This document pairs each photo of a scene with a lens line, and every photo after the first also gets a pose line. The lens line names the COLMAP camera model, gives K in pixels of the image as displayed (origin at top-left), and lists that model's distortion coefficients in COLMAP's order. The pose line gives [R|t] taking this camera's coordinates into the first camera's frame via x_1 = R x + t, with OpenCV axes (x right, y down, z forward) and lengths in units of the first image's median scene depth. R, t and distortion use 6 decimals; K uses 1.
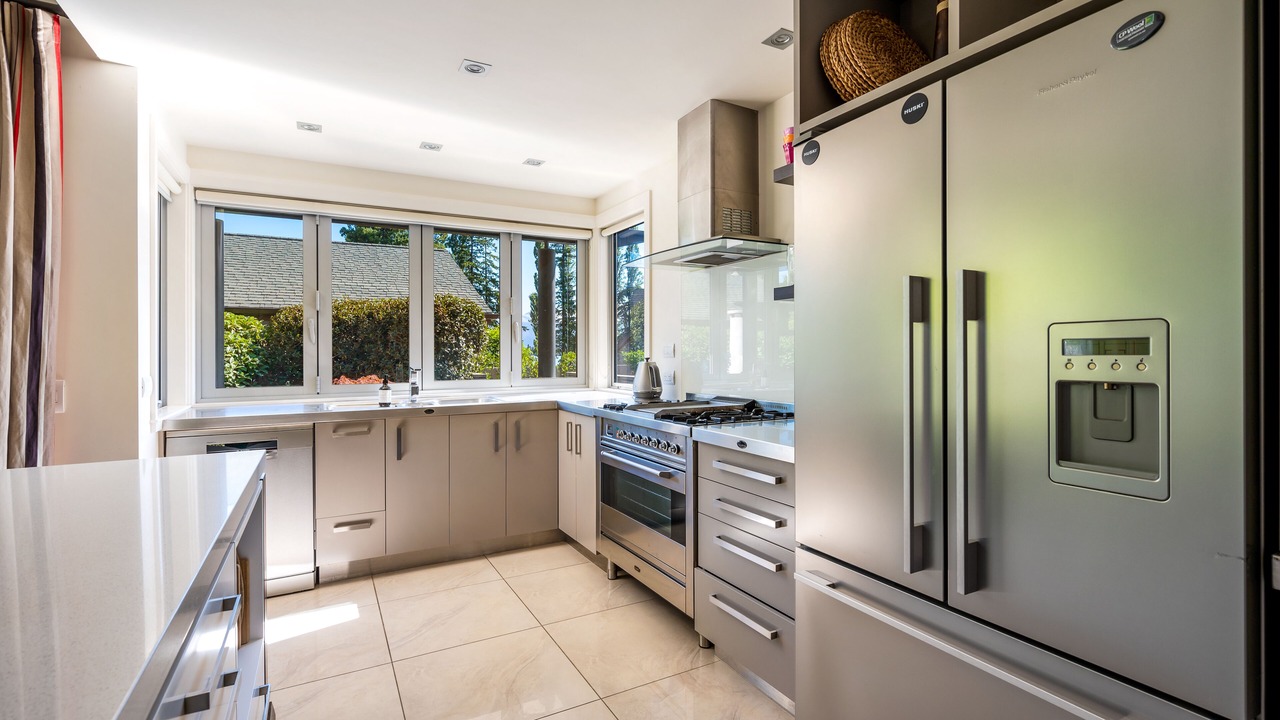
lens RADIAL K [[577.6, 0, 636.8], [0, 577.6, 353.0], [0, 0, 1]] dist [0.000428, 0.000022]
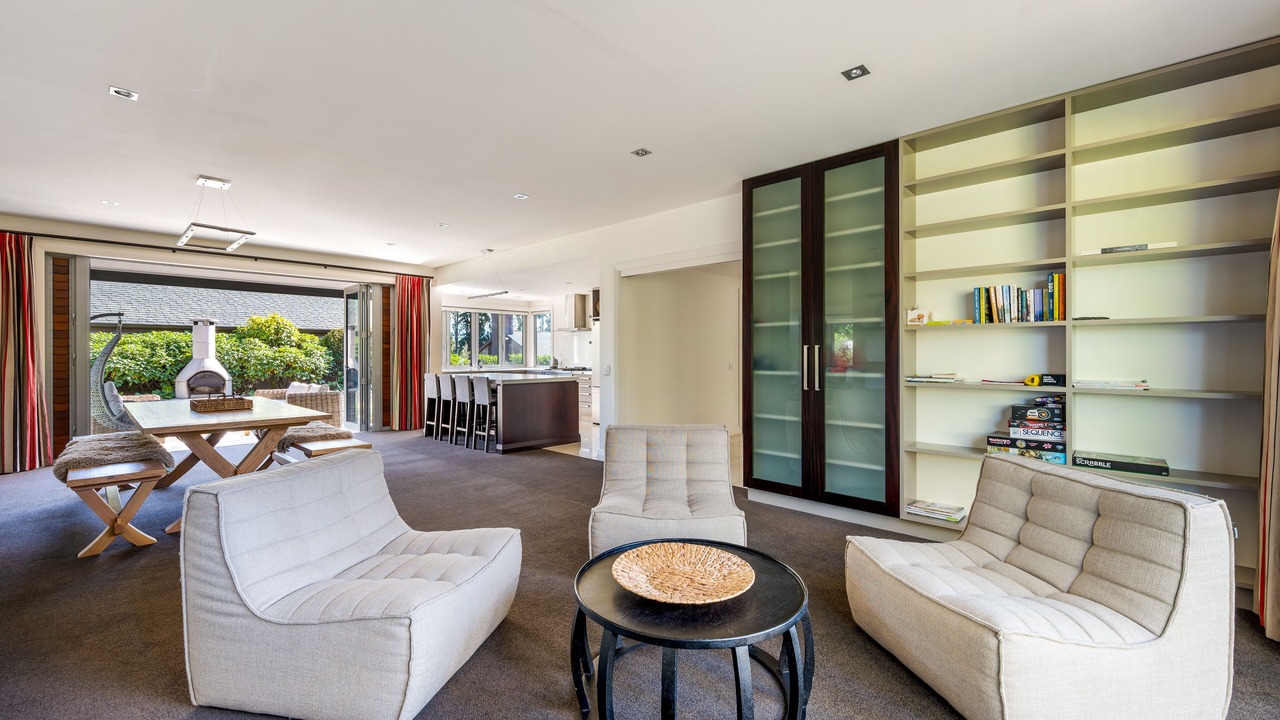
lens RADIAL K [[515.9, 0, 636.6], [0, 515.9, 355.2], [0, 0, 1]] dist [-0.000160, -0.000024]
pose [[0.952375, 0.002425, 0.304919, -0.450399], [-0.002167, 0.999997, -0.001187, 0.001291], [-0.304921, 0.000470, 0.952378, -2.088758]]
